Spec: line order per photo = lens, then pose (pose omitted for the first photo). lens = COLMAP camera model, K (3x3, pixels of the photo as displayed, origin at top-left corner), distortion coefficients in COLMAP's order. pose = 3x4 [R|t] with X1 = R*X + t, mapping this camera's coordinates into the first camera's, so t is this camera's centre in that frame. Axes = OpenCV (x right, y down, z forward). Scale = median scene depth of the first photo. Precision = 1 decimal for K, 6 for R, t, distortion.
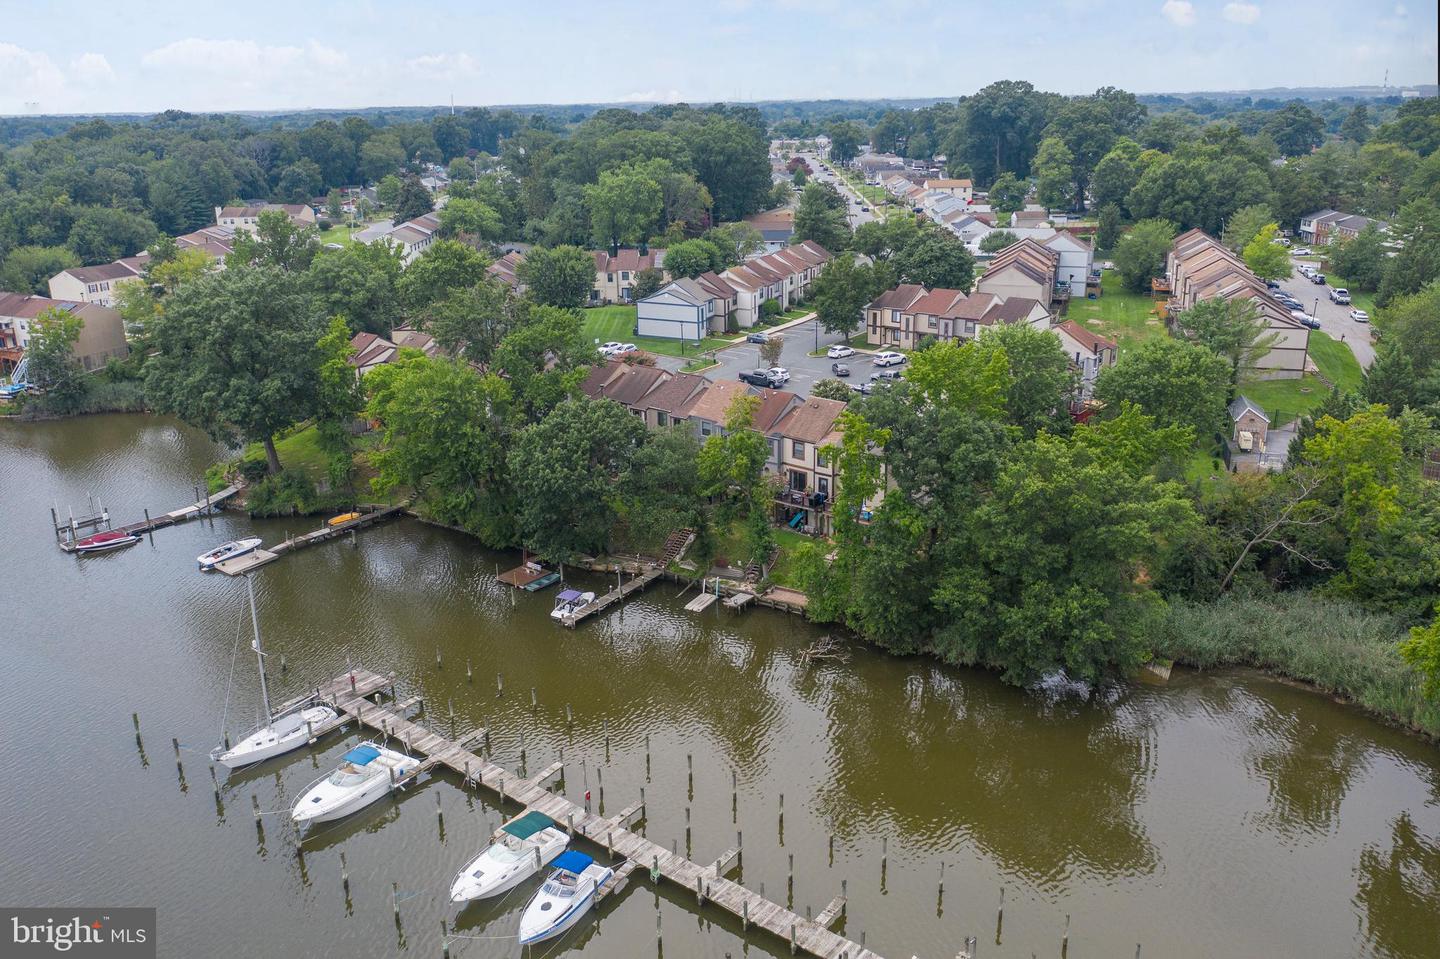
lens RADIAL K [[1143.3, 0, 720.0], [0, 1143.3, 479.5], [0, 0, 1]] dist [0.001167, -0.000811]
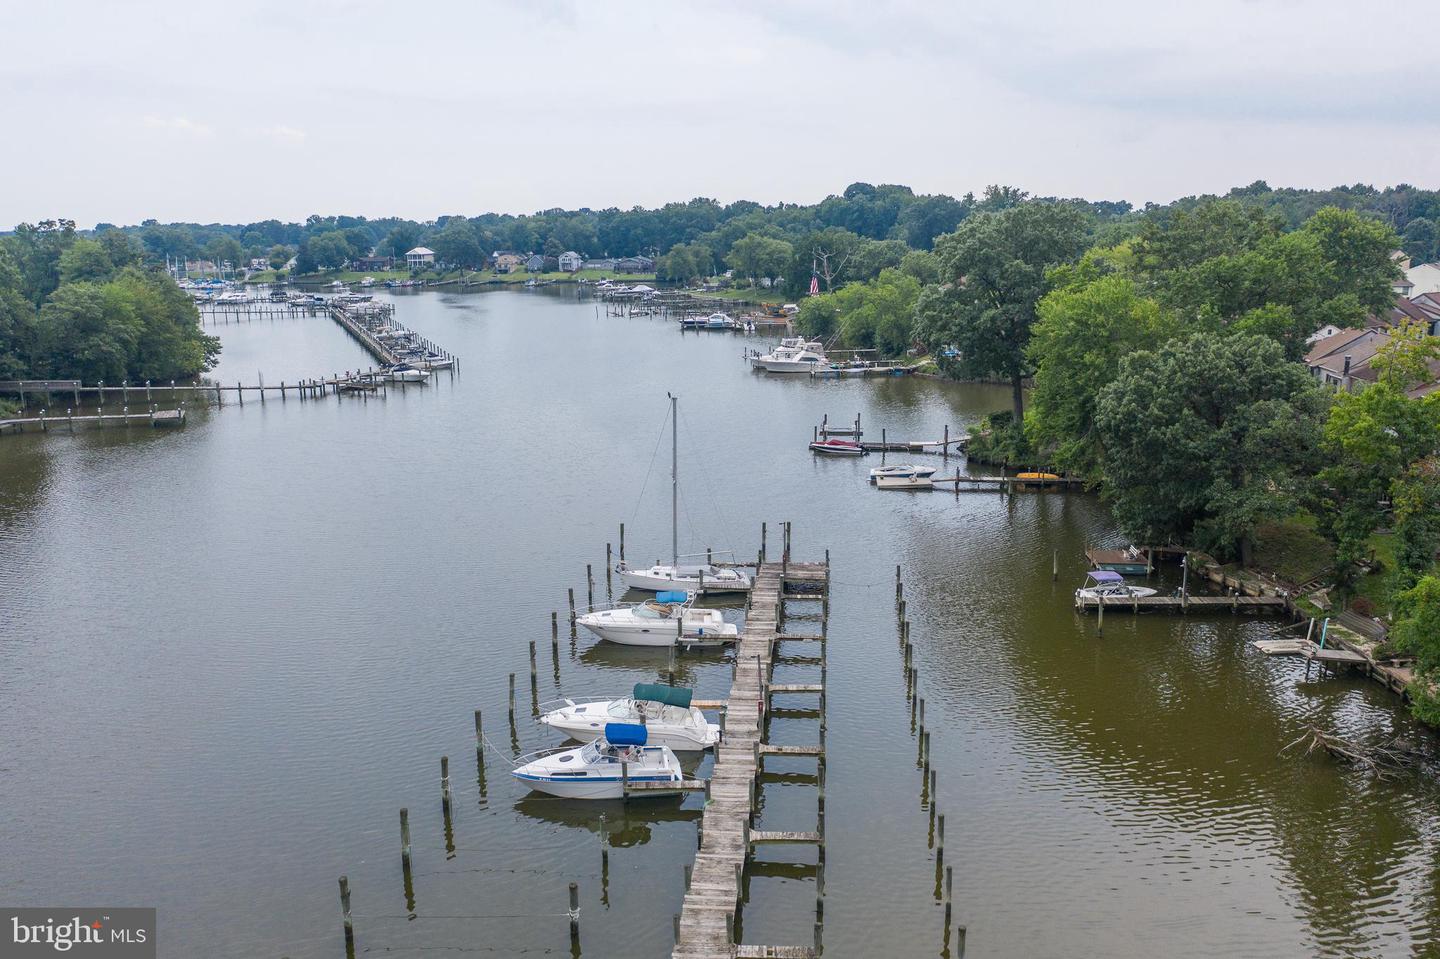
lens RADIAL K [[1143.3, 0, 720.0], [0, 1143.3, 479.5], [0, 0, 1]] dist [0.001167, -0.000811]
pose [[0.556750, 0.197100, -0.806958, 0.287949], [-0.268131, 0.962084, 0.049996, 0.065975], [0.786216, 0.188535, 0.588488, 0.327263]]
